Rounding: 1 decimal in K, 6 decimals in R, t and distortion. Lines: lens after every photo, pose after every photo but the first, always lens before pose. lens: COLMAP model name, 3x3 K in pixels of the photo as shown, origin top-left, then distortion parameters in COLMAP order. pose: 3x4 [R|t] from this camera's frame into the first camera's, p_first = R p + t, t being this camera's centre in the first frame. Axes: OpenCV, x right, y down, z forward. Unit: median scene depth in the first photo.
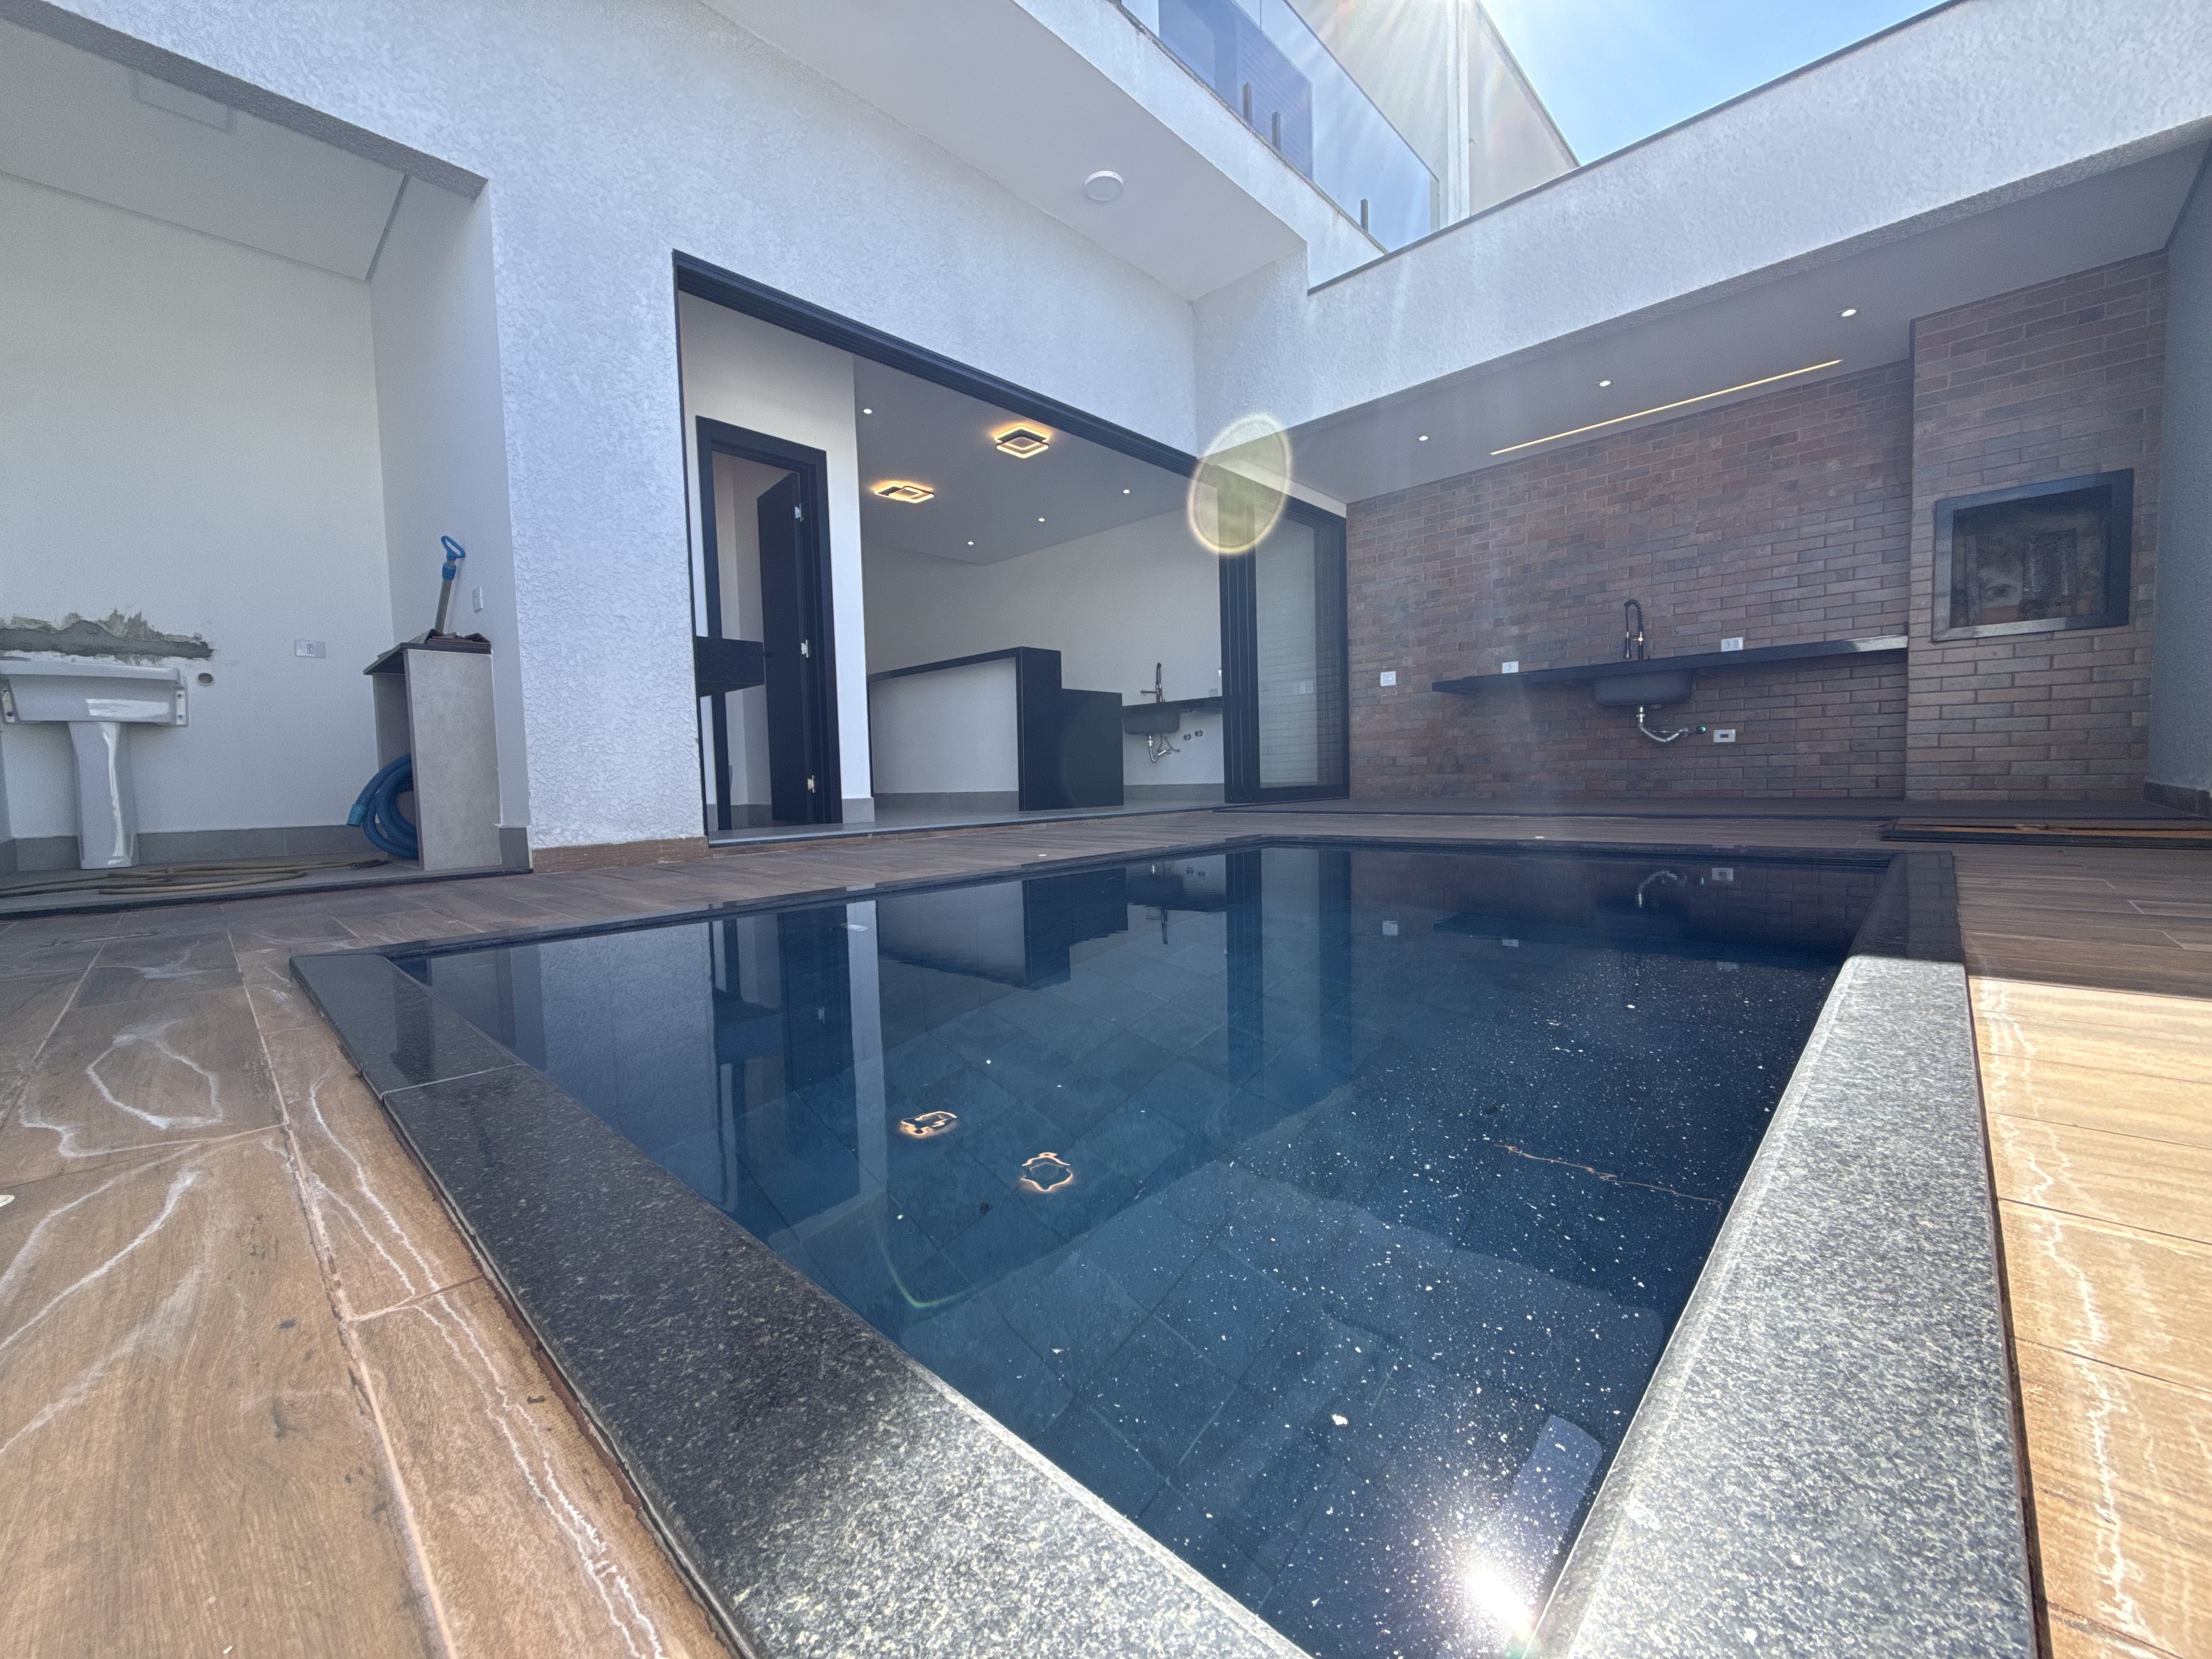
lens RADIAL K [[876.2, 0, 1098.8], [0, 876.2, 827.8], [0, 0, 1]] dist [-0.000175, 0.000235]
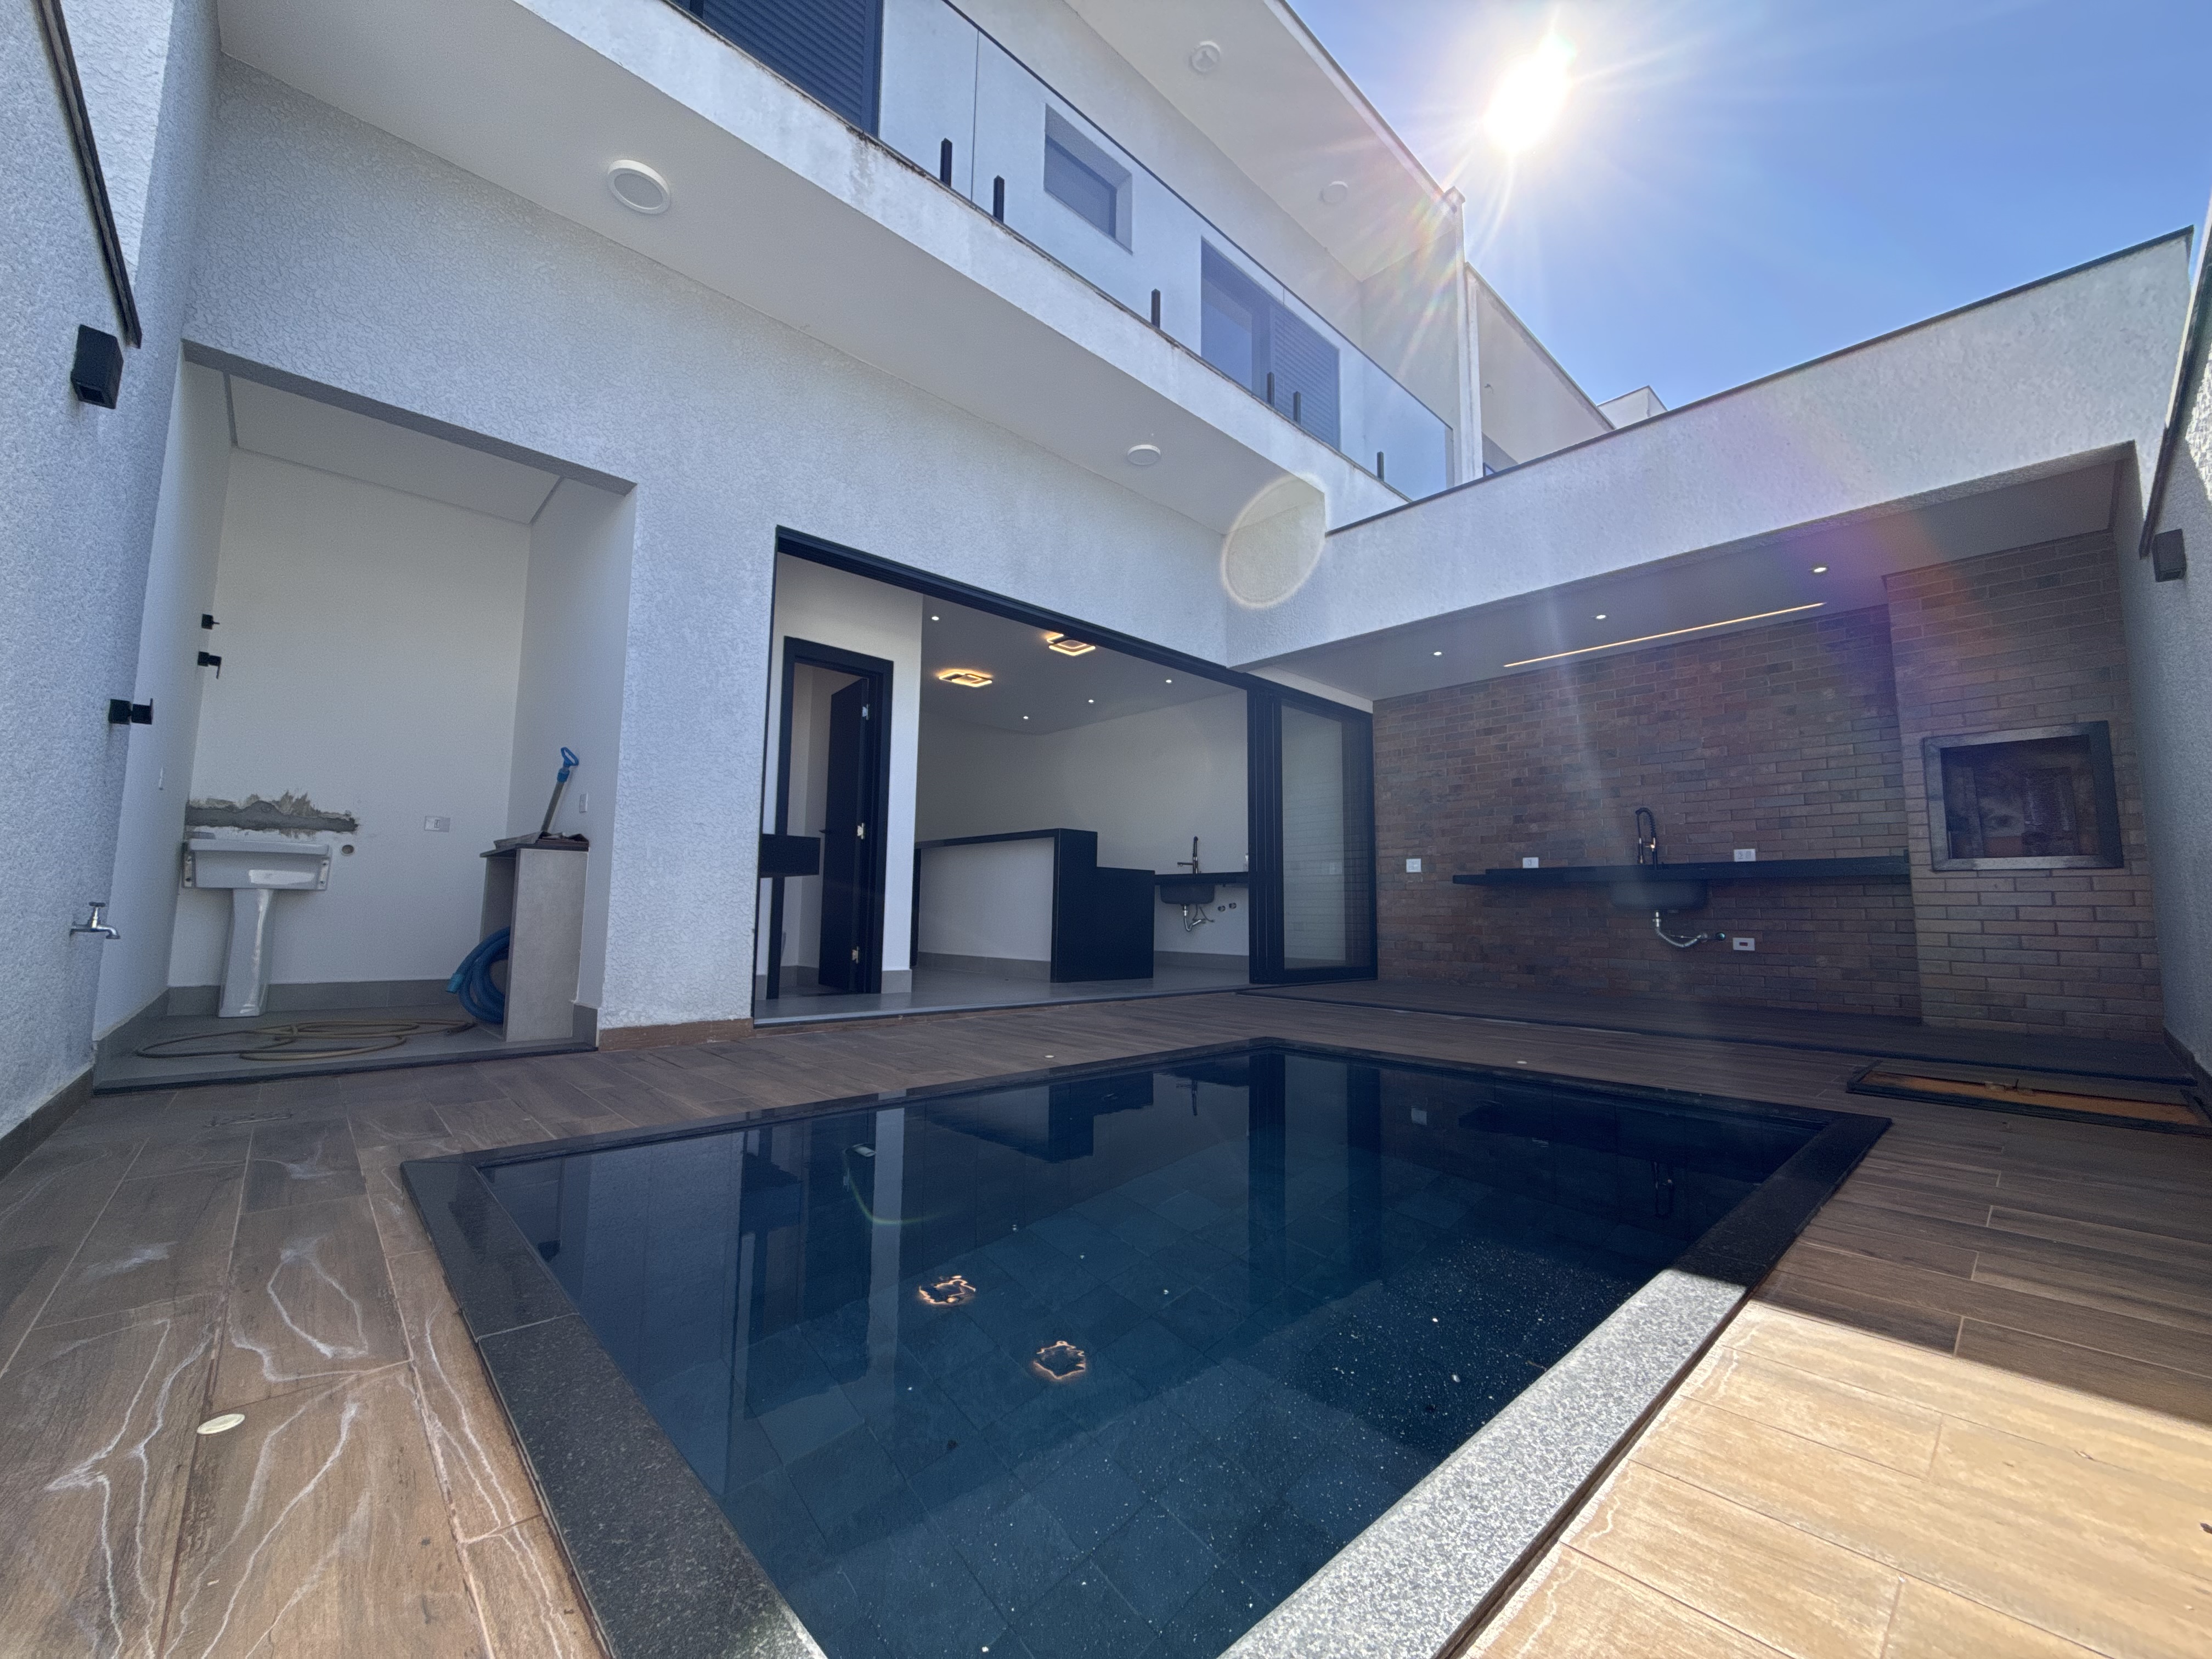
lens RADIAL K [[876.2, 0, 1098.8], [0, 876.2, 827.8], [0, 0, 1]] dist [-0.000175, 0.000235]
pose [[0.997209, 0.034971, -0.065957, 0.042142], [-0.044865, 0.986886, -0.155059, -0.059973], [0.059669, 0.157586, 0.985701, -0.081264]]
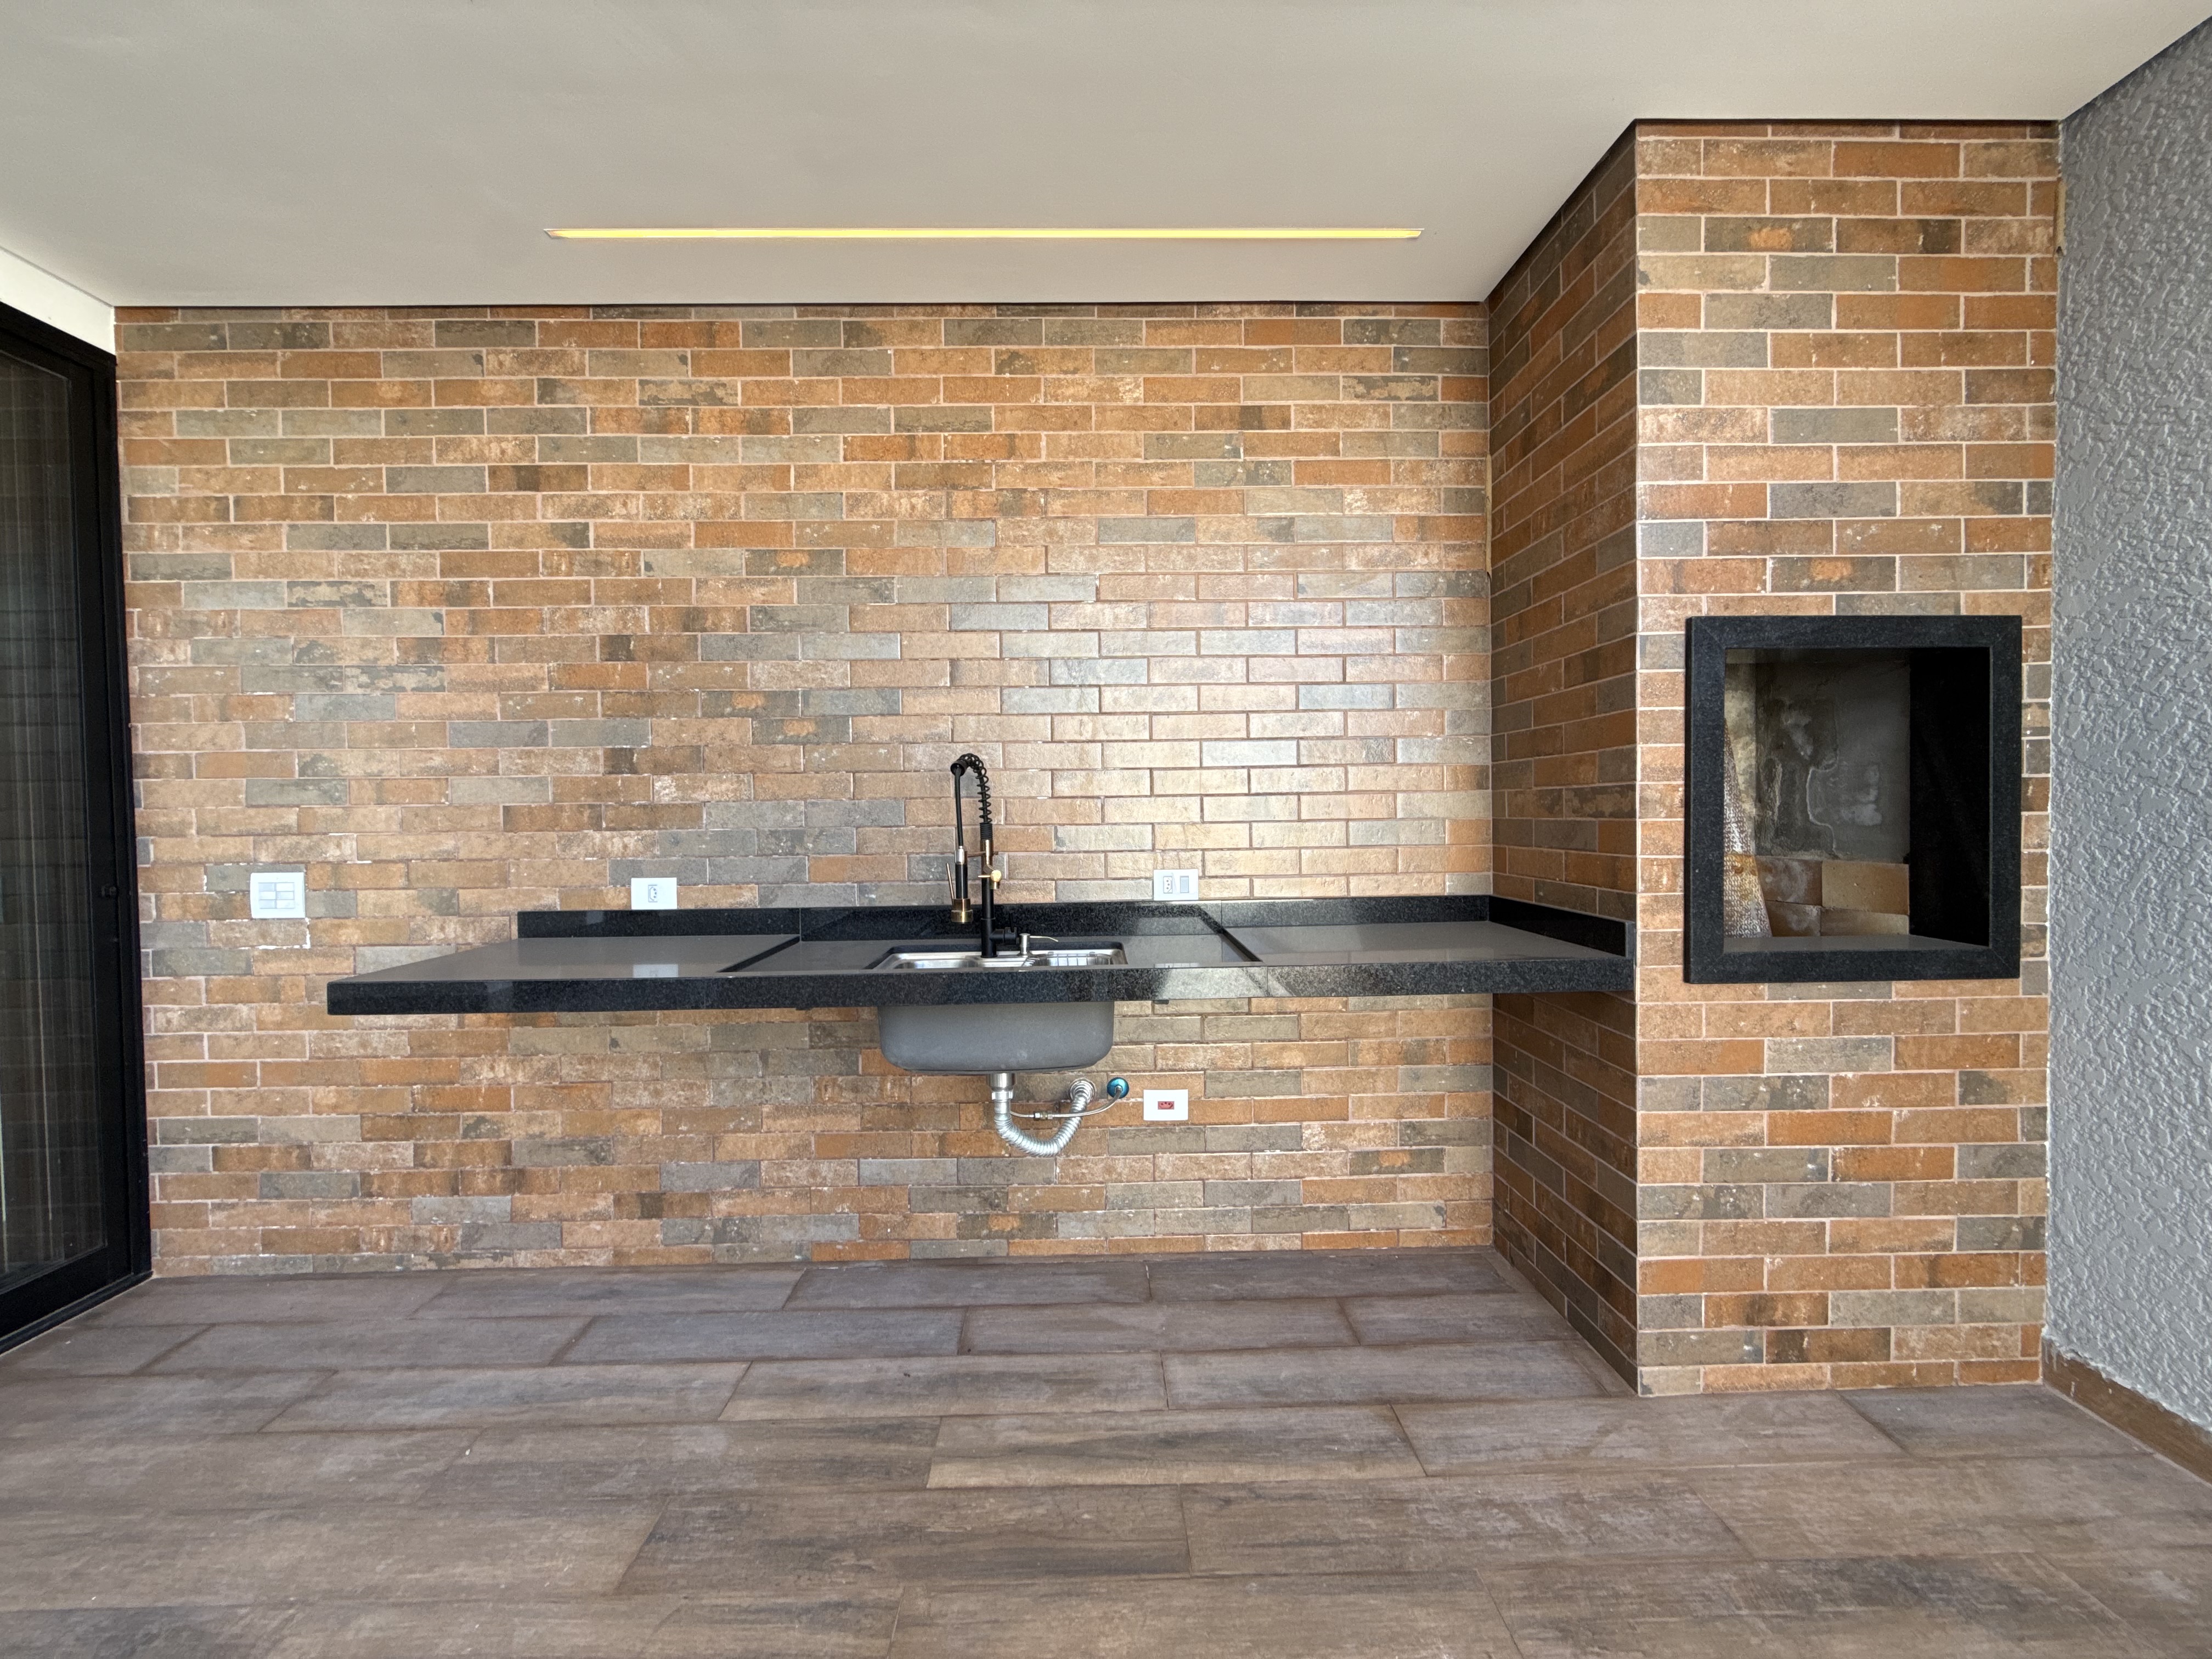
lens RADIAL K [[876.2, 0, 1098.8], [0, 876.2, 827.8], [0, 0, 1]] dist [-0.000175, 0.000235]
pose [[0.706831, 0.000901, 0.707382, 0.514192], [0.034206, 0.998786, -0.035452, -0.281582], [-0.706555, 0.049255, 0.705942, 0.928727]]
